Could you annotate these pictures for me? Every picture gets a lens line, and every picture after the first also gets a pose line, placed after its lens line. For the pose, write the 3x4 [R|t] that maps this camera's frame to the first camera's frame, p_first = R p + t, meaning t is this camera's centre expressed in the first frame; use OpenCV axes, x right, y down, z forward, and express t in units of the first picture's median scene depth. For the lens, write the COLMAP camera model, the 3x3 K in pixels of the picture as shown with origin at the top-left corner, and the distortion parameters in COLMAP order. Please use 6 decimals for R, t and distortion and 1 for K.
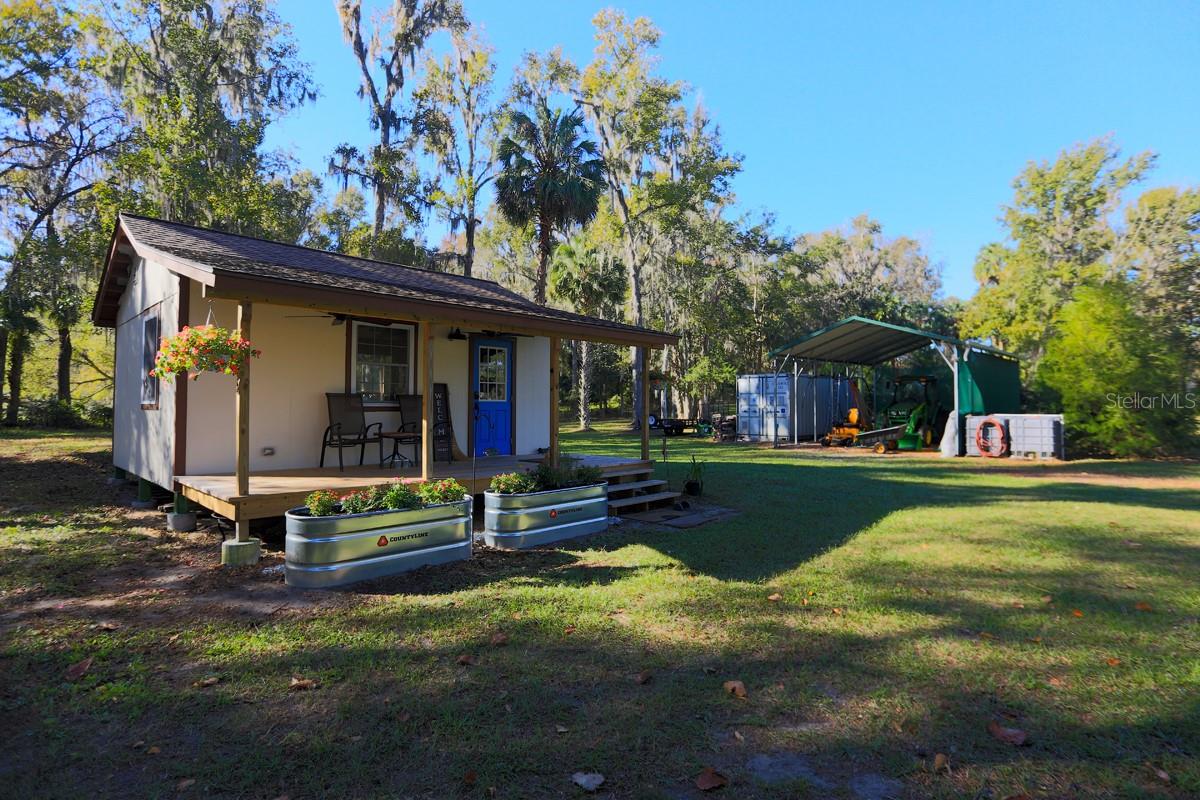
lens RADIAL K [[638.3, 0, 614.8], [0, 638.3, 393.6], [0, 0, 1]] dist [-0.025417, 0.007075]
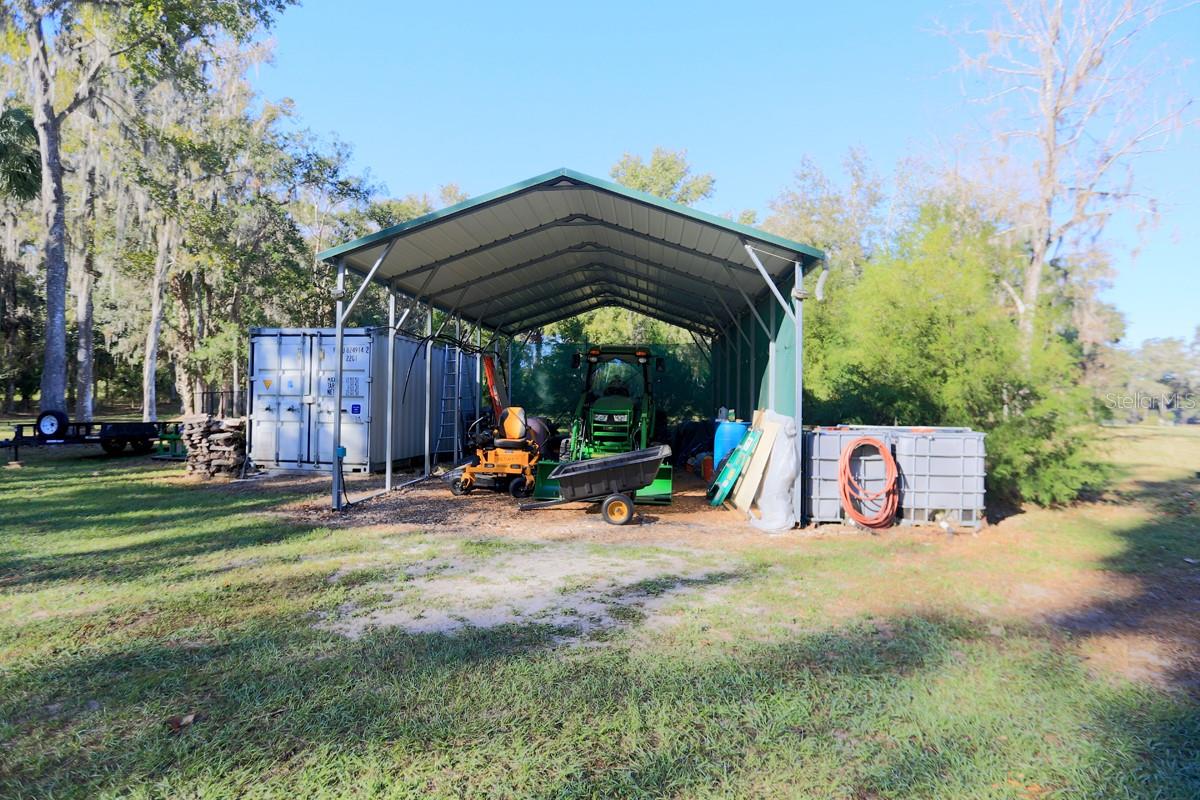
lens RADIAL K [[577.1, 0, 575.8], [0, 577.1, 400.6], [0, 0, 1]] dist [-0.033158, 0.006687]
pose [[0.806526, 0.019947, 0.590862, 0.082169], [-0.029974, 0.999525, 0.007171, 0.007576], [-0.590438, -0.023494, 0.806741, 0.322565]]
